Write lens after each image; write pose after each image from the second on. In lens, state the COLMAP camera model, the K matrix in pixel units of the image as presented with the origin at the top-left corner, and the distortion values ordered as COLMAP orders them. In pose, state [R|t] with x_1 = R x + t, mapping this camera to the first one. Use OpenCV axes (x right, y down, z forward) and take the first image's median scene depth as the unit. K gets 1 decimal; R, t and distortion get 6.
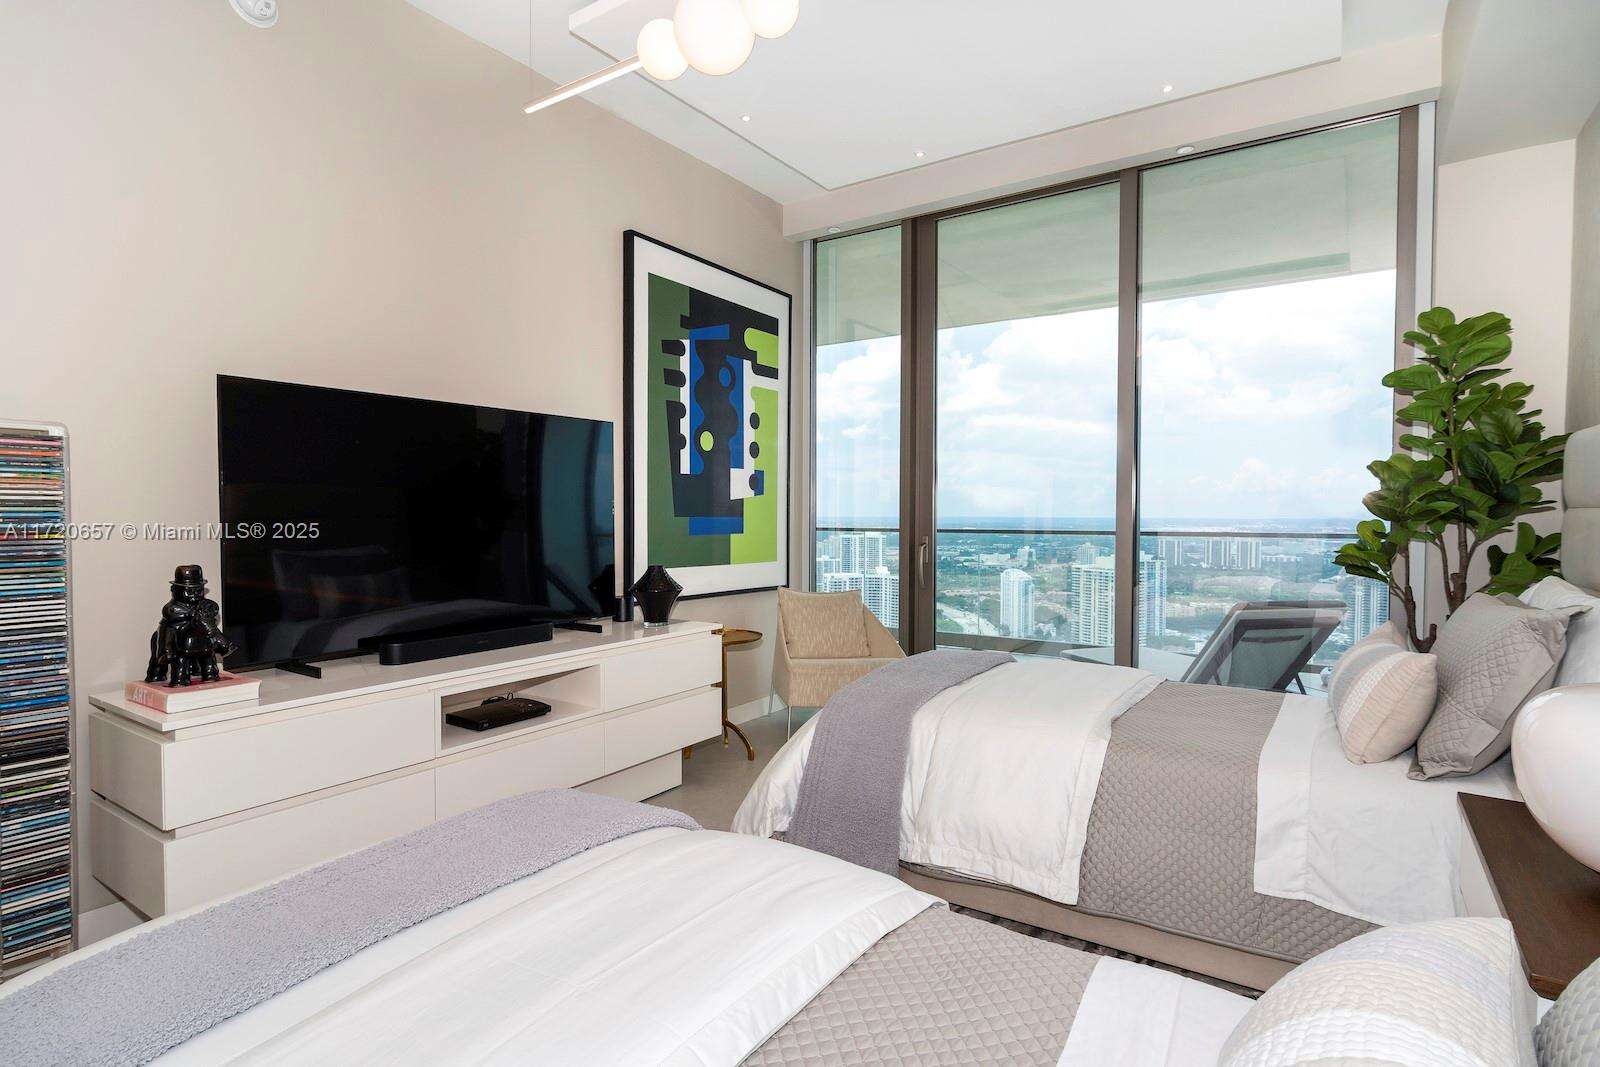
lens RADIAL K [[771.9, 0, 800.0], [0, 771.9, 533.5], [0, 0, 1]] dist [-0.012057, -0.000174]
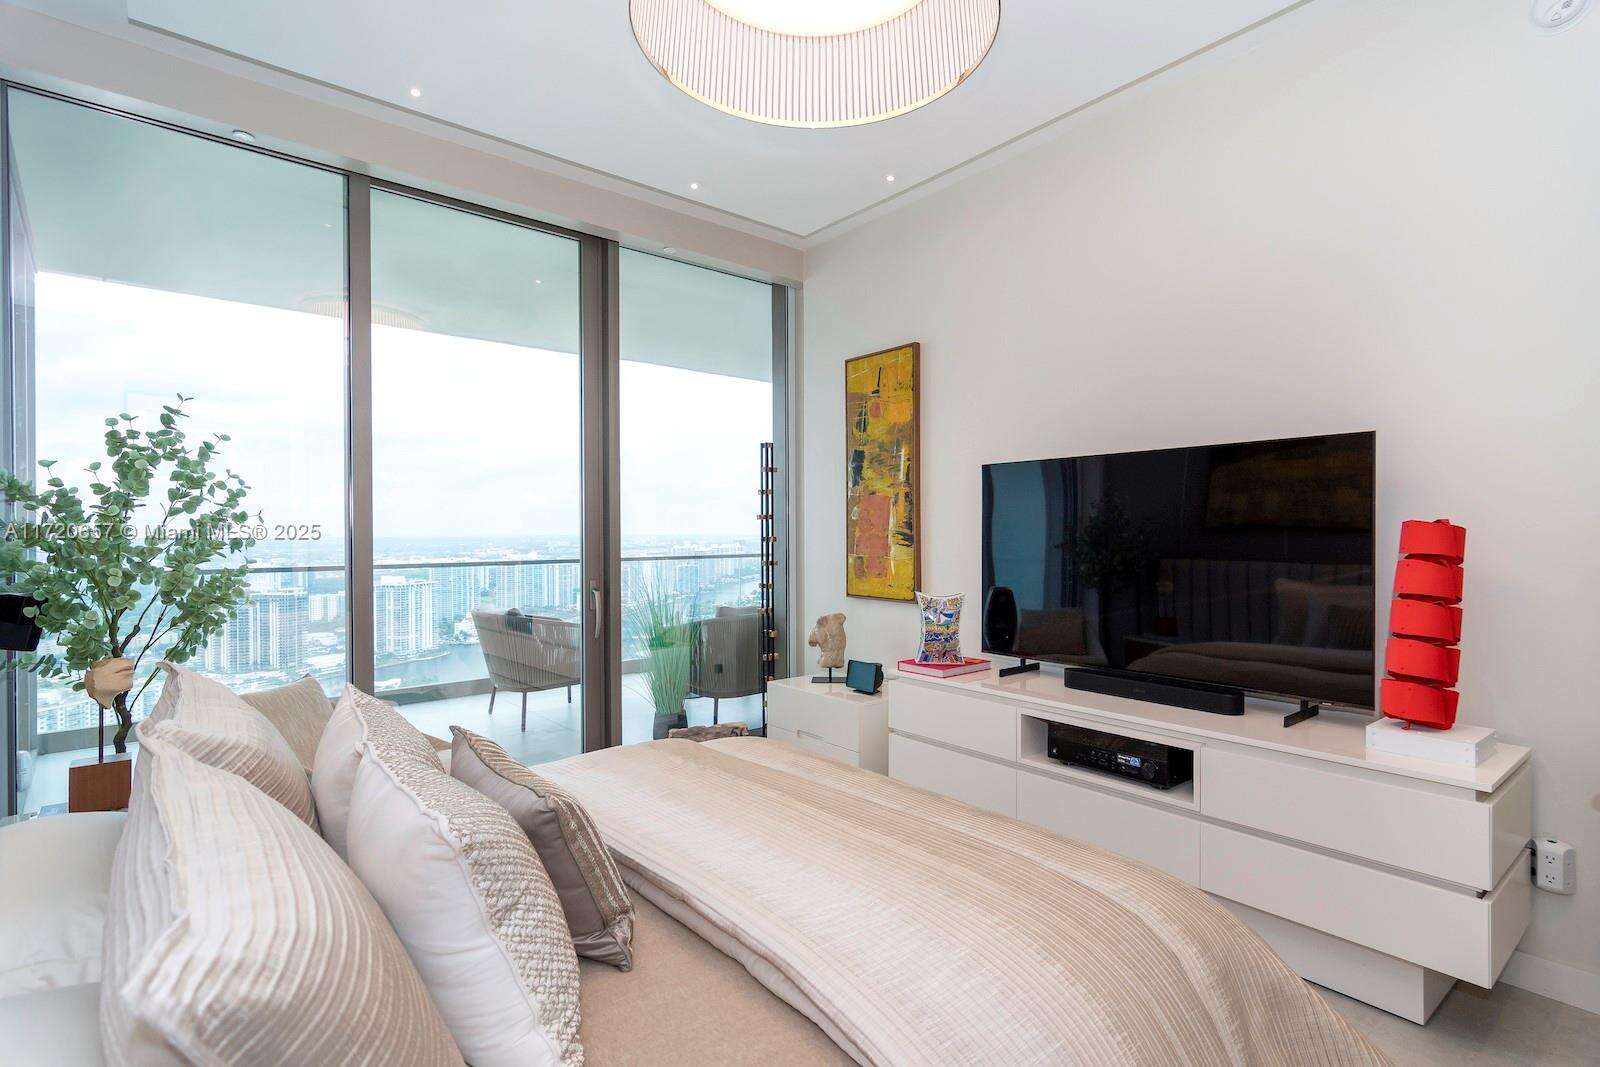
lens RADIAL K [[771.9, 0, 800.0], [0, 771.9, 533.5], [0, 0, 1]] dist [-0.012057, -0.000174]
pose [[0.269829, -0.005149, 0.962895, -0.698002], [0.024883, 0.999689, -0.001627, -0.028542], [-0.962587, 0.024399, 0.269873, 0.488553]]
